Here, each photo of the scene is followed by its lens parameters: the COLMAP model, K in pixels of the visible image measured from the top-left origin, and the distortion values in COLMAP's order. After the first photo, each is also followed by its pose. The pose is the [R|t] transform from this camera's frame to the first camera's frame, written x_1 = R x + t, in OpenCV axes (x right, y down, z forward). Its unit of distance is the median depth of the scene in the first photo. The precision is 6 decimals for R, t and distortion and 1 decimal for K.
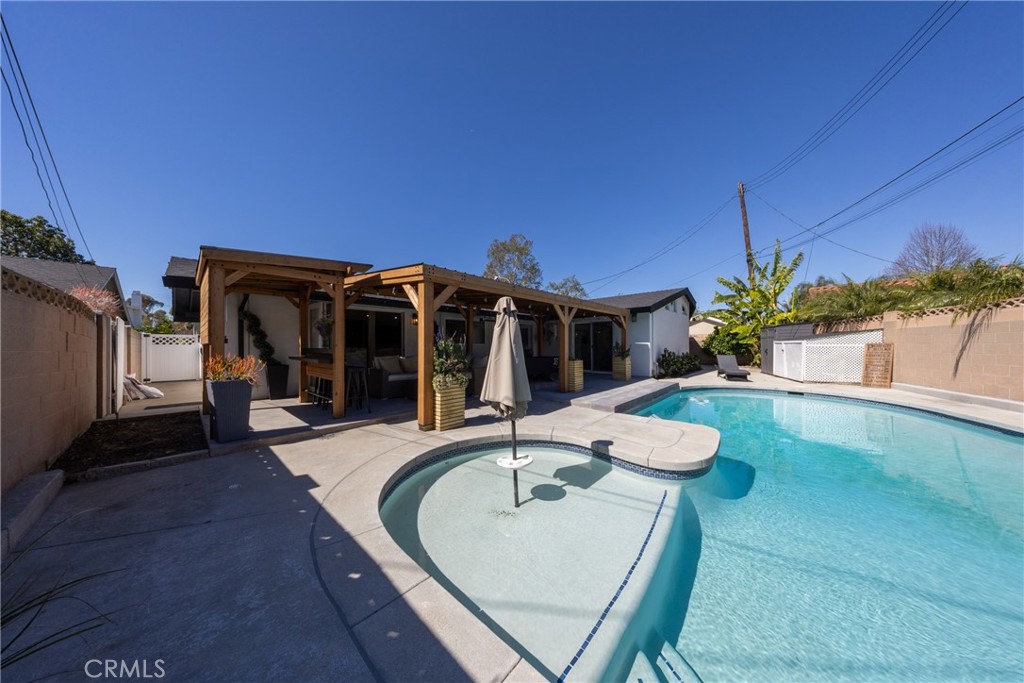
lens RADIAL K [[301.8, 0, 515.1], [0, 301.8, 348.7], [0, 0, 1]] dist [-0.000406, 0.001119]
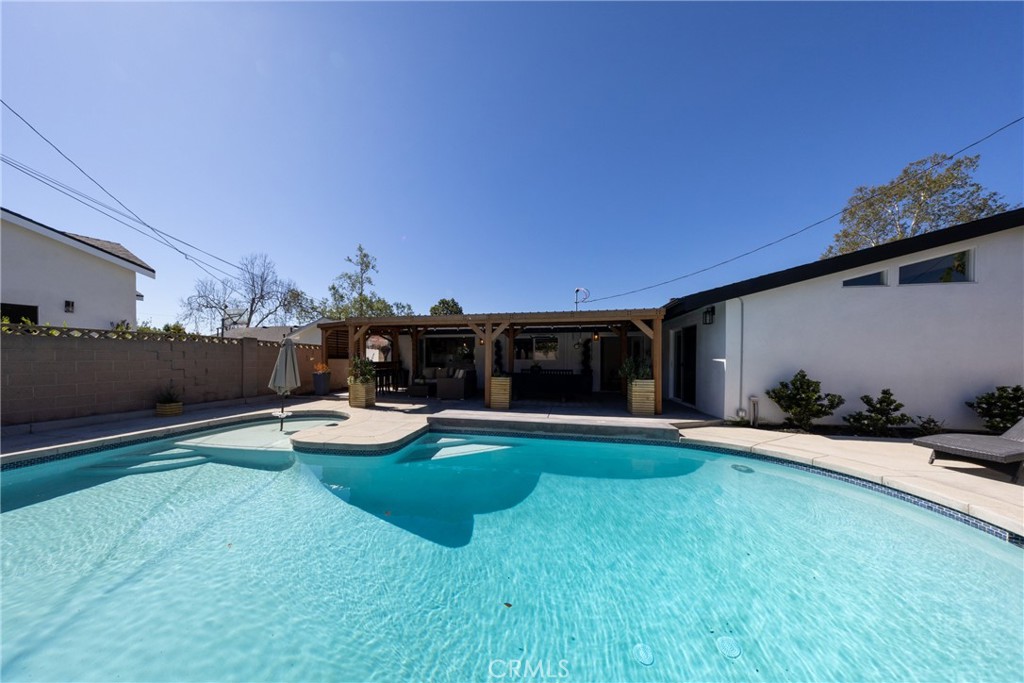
lens RADIAL K [[307.1, 0, 493.8], [0, 307.1, 360.1], [0, 0, 1]] dist [0.000258, -0.000001]
pose [[0.490390, 0.007407, -0.871471, 0.771858], [-0.016171, 0.999869, -0.000601, -0.011179], [0.871353, 0.014387, 0.490446, 0.365214]]
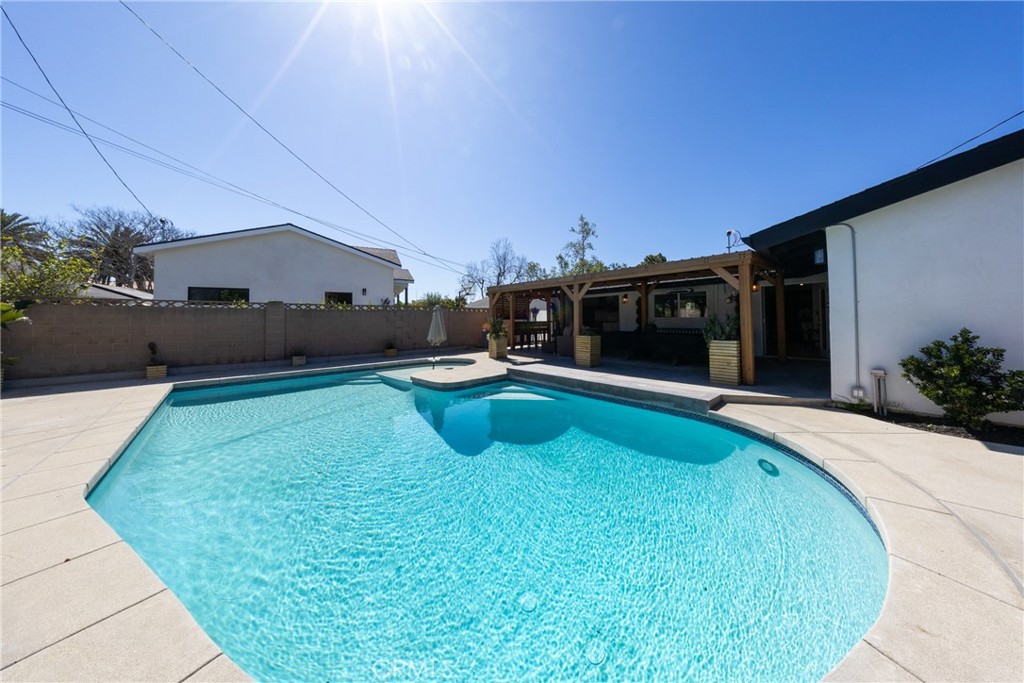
lens RADIAL K [[312.0, 0, 556.8], [0, 312.0, 311.9], [0, 0, 1]] dist [0.000857, 0.000028]
pose [[-0.039786, -0.018785, -0.999032, 0.910179], [0.002356, 0.999819, -0.018894, -0.014626], [0.999205, -0.003106, -0.039735, 0.696341]]
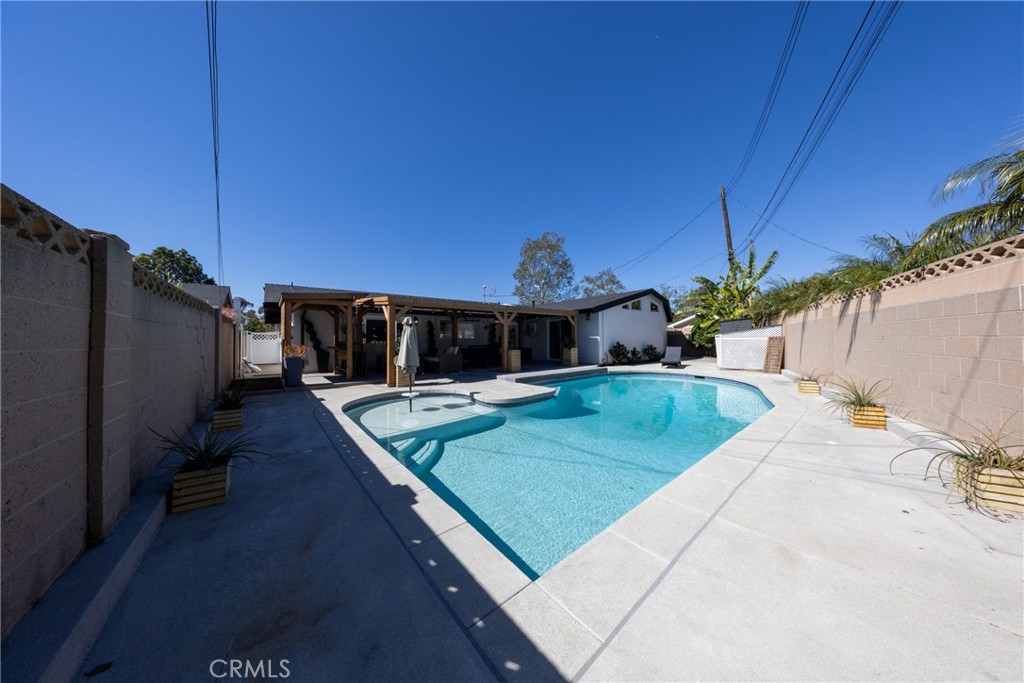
lens RADIAL K [[302.5, 0, 516.0], [0, 302.5, 339.3], [0, 0, 1]] dist [0.000339, 0.000044]
pose [[0.989412, -0.003149, -0.145100, 0.303690], [0.001773, 0.999952, -0.009615, 0.001959], [0.145123, 0.009256, 0.989370, -0.291672]]
